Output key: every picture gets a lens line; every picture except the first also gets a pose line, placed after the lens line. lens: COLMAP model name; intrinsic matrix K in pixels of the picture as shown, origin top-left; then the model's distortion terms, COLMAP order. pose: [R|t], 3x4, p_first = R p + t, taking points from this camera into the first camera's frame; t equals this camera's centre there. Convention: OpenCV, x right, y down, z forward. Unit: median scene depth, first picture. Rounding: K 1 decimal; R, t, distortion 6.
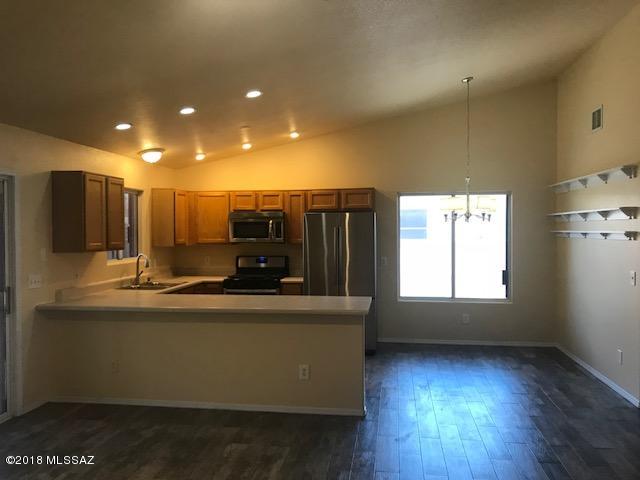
lens RADIAL K [[529.4, 0, 320.0], [0, 529.4, 240.0], [0, 0, 1]] dist [0.016511, -0.000727]
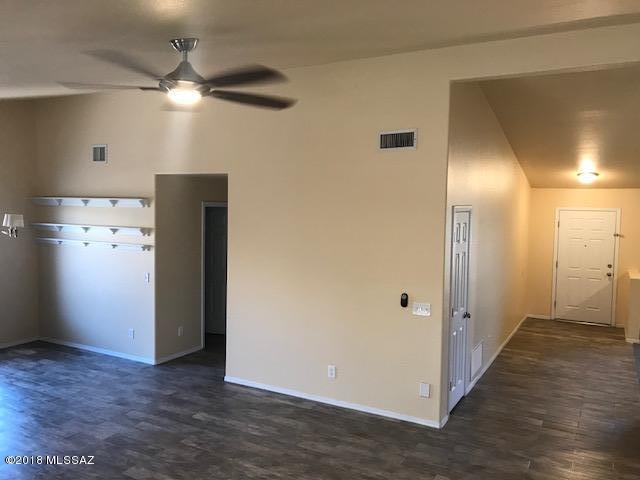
lens RADIAL K [[516.2, 0, 320.0], [0, 516.2, 240.0], [0, 0, 1]] dist [0.006079, 0.001890]
pose [[0.354168, -0.047196, 0.933990, -0.382604], [0.002379, 0.998768, 0.049567, -0.067805], [-0.935179, -0.015333, 0.353844, 0.052833]]
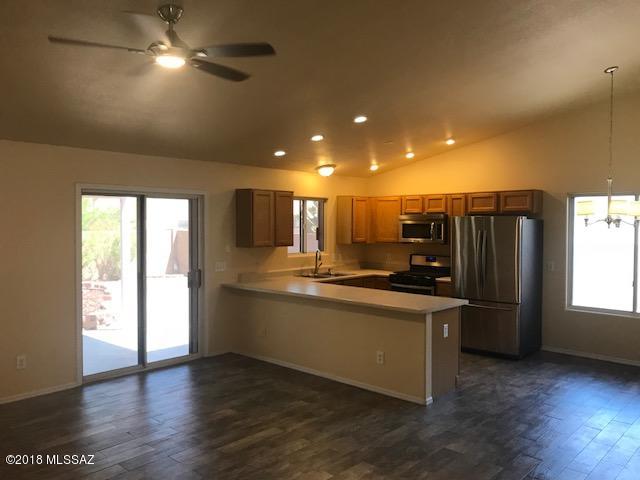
lens RADIAL K [[530.4, 0, 320.0], [0, 530.4, 240.0], [0, 0, 1]] dist [0.061940, -0.002693]
pose [[0.821889, 0.025654, -0.569070, 0.346391], [-0.017370, 0.999650, 0.019978, -0.019612], [0.569383, -0.006535, 0.822047, -0.022730]]
